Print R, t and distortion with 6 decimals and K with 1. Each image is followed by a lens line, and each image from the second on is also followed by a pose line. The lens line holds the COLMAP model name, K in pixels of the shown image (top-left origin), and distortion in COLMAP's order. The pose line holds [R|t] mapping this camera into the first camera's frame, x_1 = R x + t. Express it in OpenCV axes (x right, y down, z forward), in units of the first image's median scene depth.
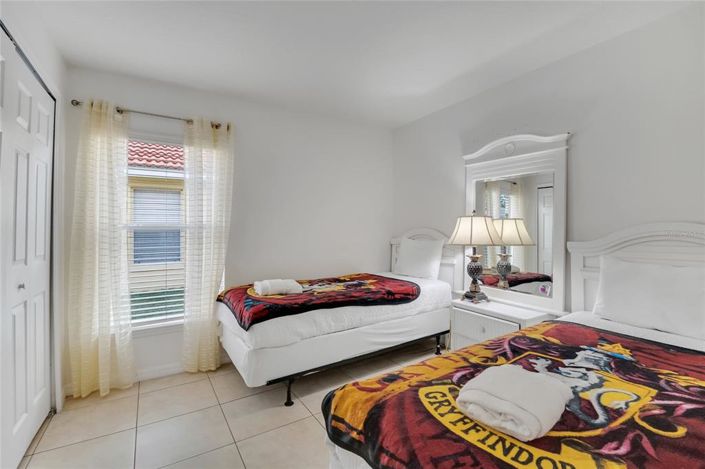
lens RADIAL K [[317.1, 0, 359.6], [0, 317.1, 236.8], [0, 0, 1]] dist [0.002205, -0.016237]
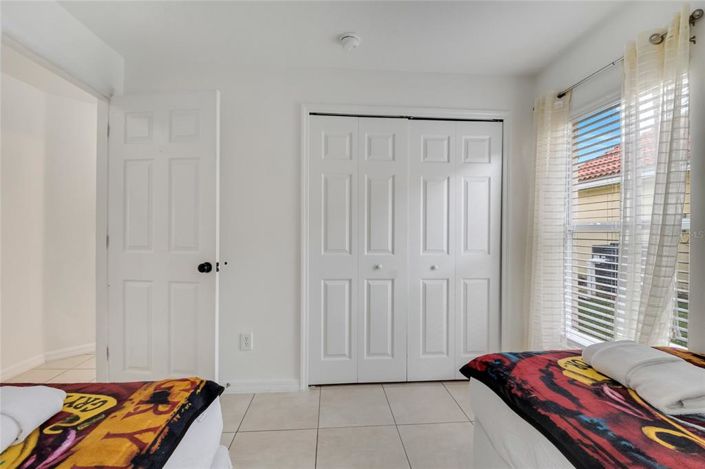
lens RADIAL K [[324.8, 0, 352.5], [0, 324.8, 234.5], [0, 0, 1]] dist [0.000128, -0.000087]
pose [[-0.496651, 0.016649, -0.867791, 0.289130], [-0.020526, 0.999311, 0.030920, -0.029118], [0.867708, 0.033168, -0.495967, 0.890450]]
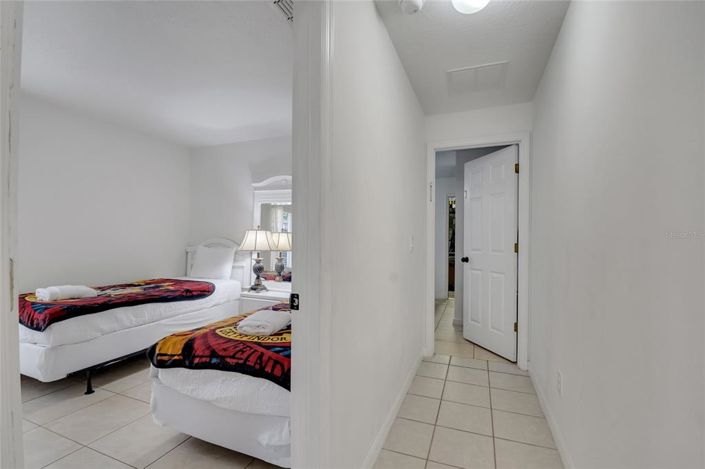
lens RADIAL K [[317.1, 0, 359.6], [0, 317.1, 236.8], [0, 0, 1]] dist [0.002205, -0.016237]
pose [[0.812968, 0.021582, 0.581908, -0.084005], [-0.002560, 0.999436, -0.033491, 0.010078], [-0.582302, 0.025737, 0.812565, -0.382975]]
